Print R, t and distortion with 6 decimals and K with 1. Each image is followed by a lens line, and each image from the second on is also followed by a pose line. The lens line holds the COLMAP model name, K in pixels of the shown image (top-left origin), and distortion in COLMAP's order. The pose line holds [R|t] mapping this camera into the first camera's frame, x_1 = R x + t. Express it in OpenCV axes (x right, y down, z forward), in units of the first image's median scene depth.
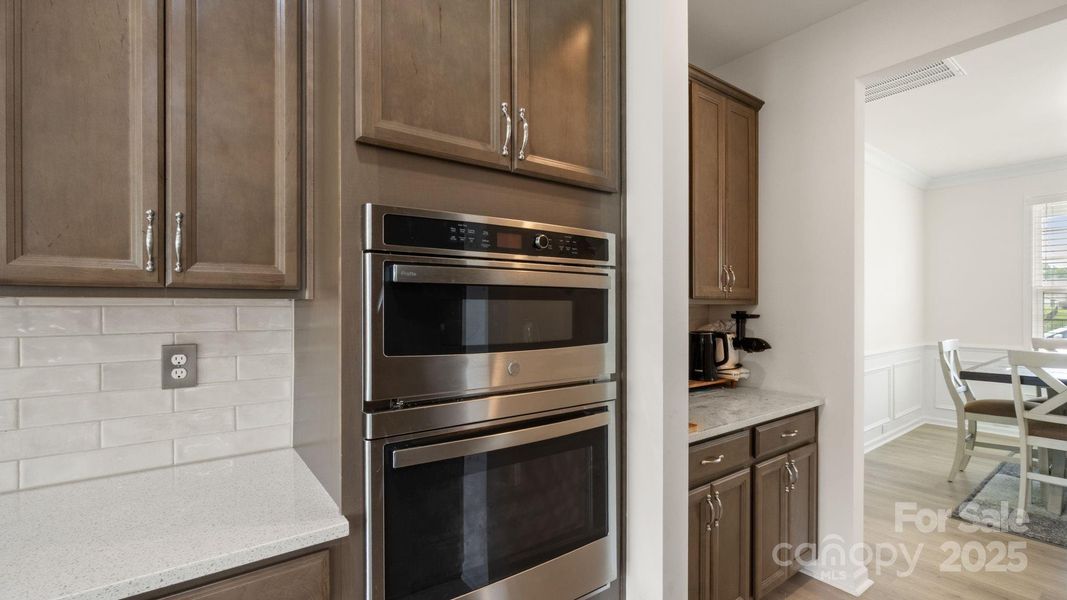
lens RADIAL K [[422.4, 0, 533.5], [0, 422.4, 305.0], [0, 0, 1]] dist [0.001683, -0.000213]
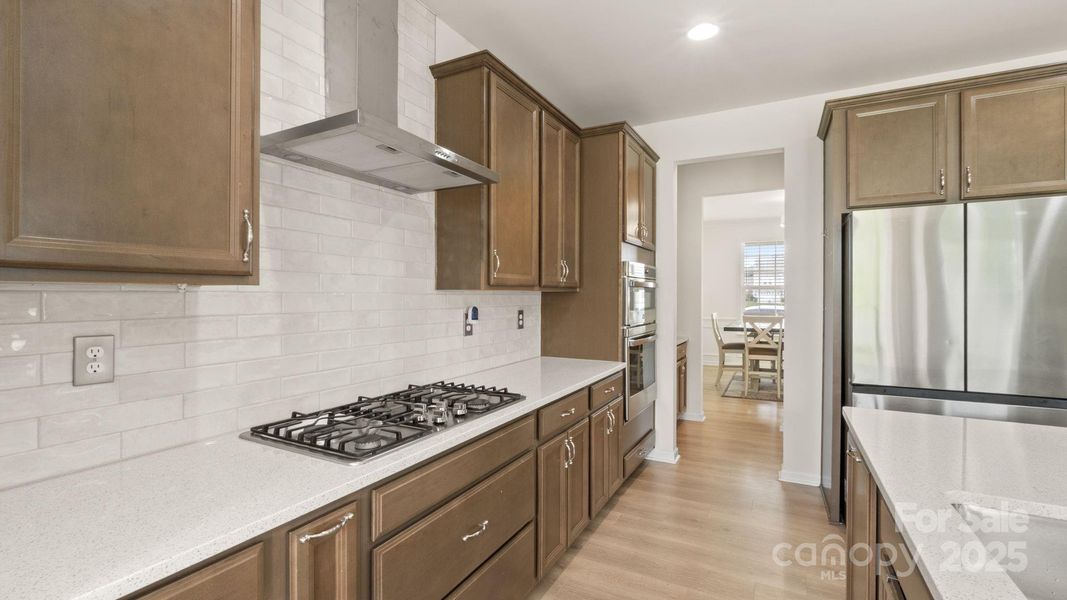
lens RADIAL K [[462.7, 0, 533.0], [0, 462.7, 298.0], [0, 0, 1]] dist [-0.005728, 0.000740]
pose [[0.890945, -0.000996, 0.454110, -0.865448], [-0.004197, 0.999937, 0.010428, -0.000928], [-0.454092, -0.011196, 0.890884, -0.586760]]
